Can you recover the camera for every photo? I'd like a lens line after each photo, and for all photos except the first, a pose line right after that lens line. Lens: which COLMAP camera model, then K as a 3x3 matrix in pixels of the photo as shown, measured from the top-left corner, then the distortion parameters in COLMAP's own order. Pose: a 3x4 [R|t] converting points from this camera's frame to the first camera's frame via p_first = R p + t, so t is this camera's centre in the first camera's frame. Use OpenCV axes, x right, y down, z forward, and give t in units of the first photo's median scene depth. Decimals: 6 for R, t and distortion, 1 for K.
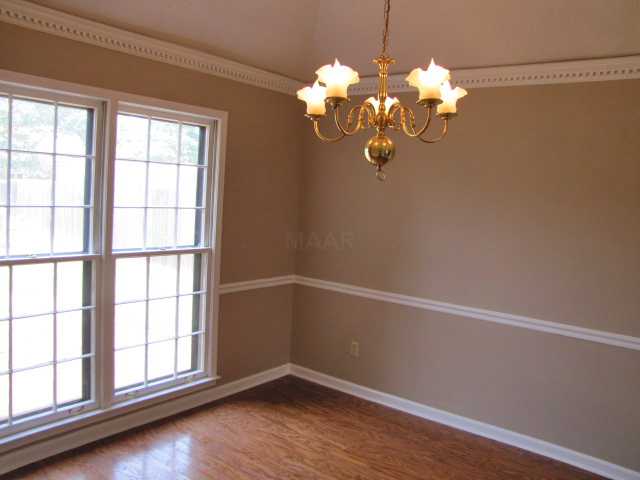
lens RADIAL K [[538.9, 0, 319.5], [0, 538.9, 237.0], [0, 0, 1]] dist [-0.171938, 0.137907]
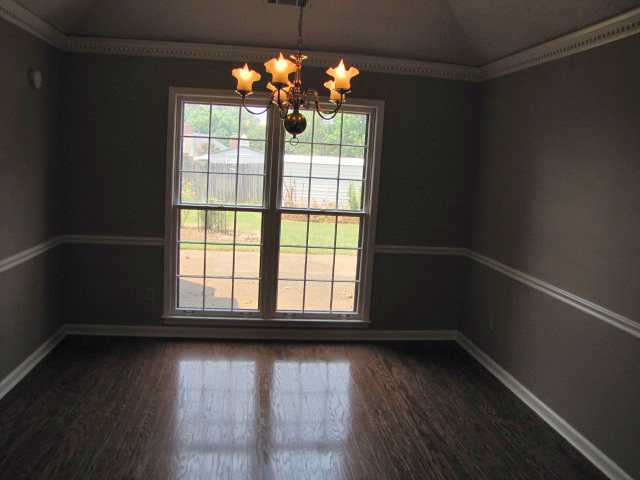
lens RADIAL K [[538.9, 0, 315.8], [0, 538.9, 242.5], [0, 0, 1]] dist [-0.171938, 0.137907]
pose [[0.710746, 0.091051, -0.697532, 0.610056], [-0.075346, 0.995737, 0.053204, 0.031876], [0.699402, 0.014742, 0.714576, 0.043264]]
